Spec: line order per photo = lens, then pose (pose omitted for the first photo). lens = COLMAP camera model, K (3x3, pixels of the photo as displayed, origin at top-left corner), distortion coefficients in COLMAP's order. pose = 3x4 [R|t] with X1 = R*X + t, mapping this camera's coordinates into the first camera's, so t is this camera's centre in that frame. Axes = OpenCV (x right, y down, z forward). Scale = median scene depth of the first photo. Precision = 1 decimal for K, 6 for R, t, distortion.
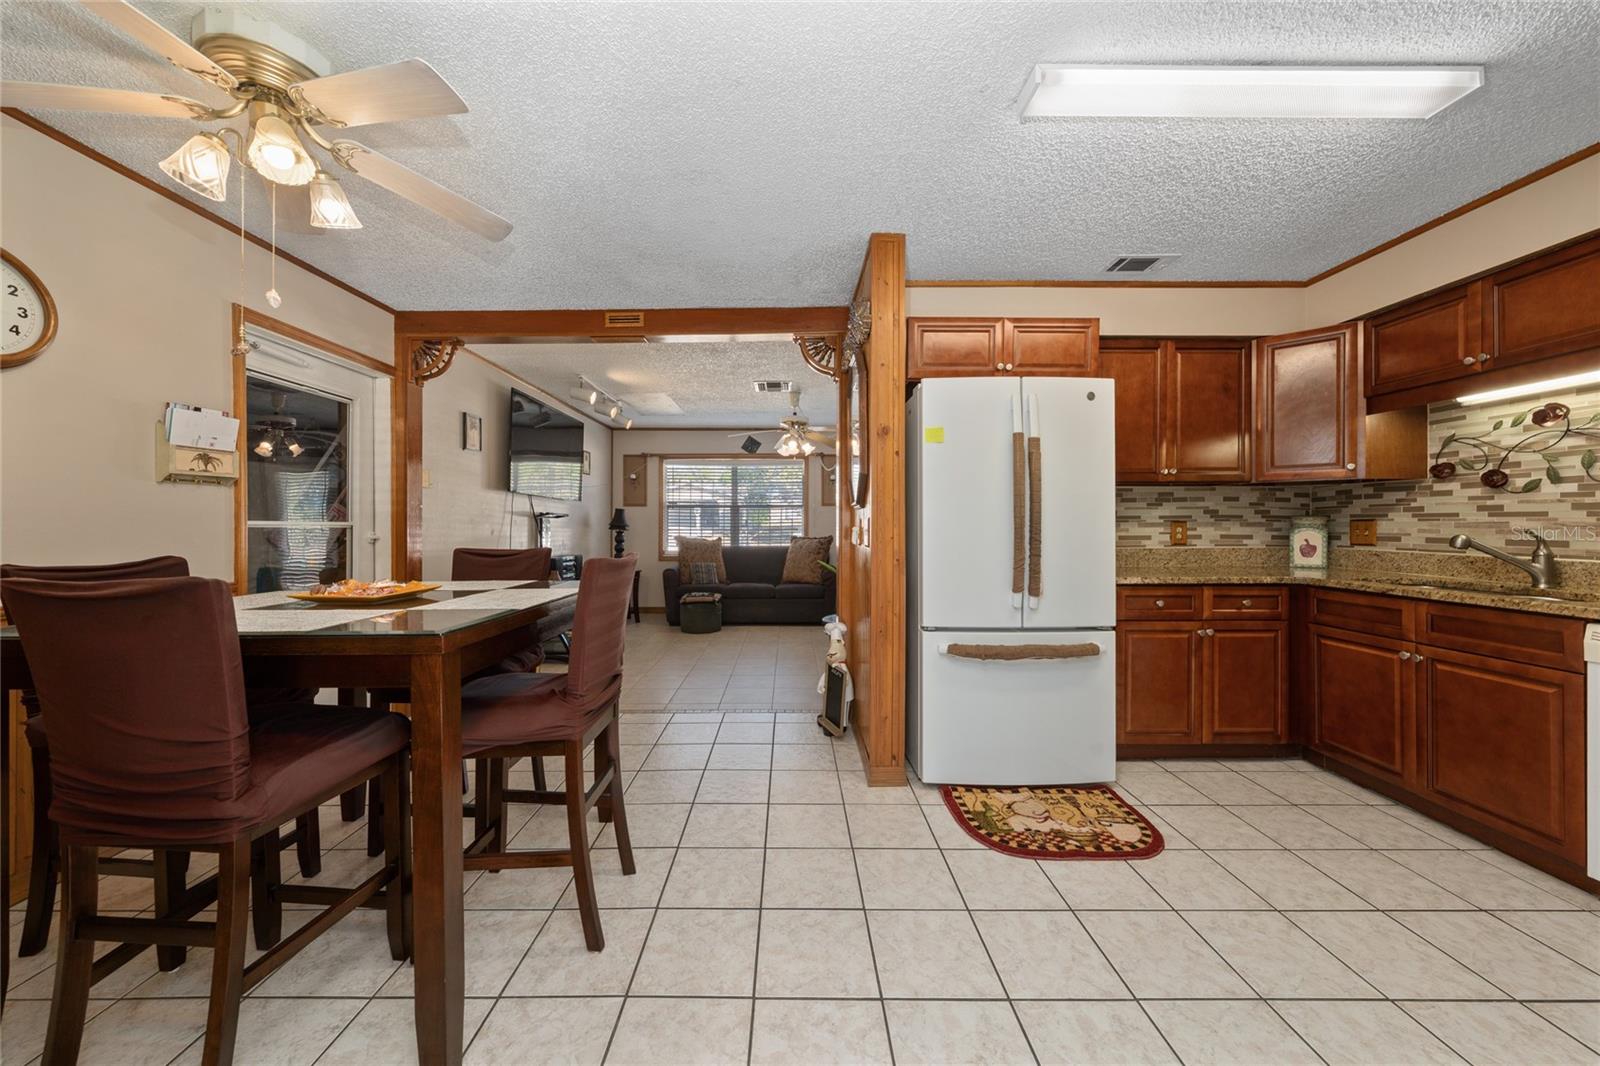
lens RADIAL K [[554.9, 0, 797.7], [0, 554.9, 549.7], [0, 0, 1]] dist [-0.002620, -0.000352]
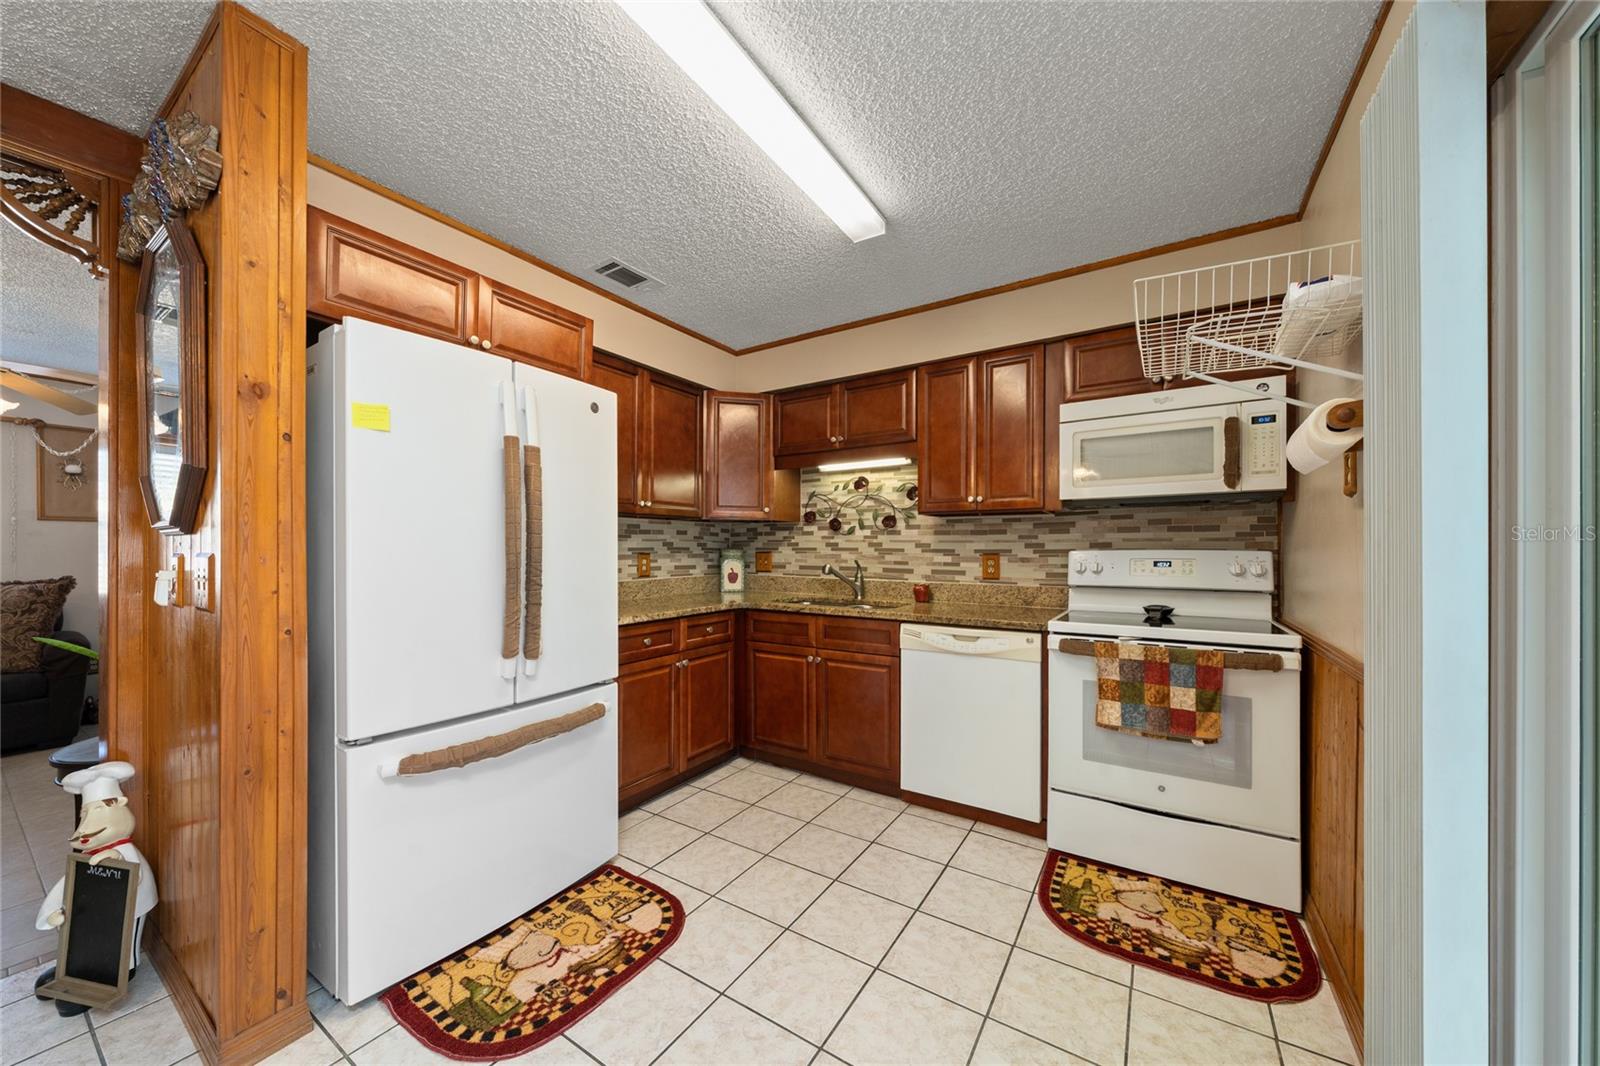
lens RADIAL K [[554.9, 0, 797.7], [0, 554.9, 549.7], [0, 0, 1]] dist [-0.002620, -0.000352]
pose [[0.547046, -0.000615, 0.837102, -0.001899], [0.036603, 0.999061, -0.023186, -0.031004], [-0.836302, 0.043325, 0.546555, 0.275835]]
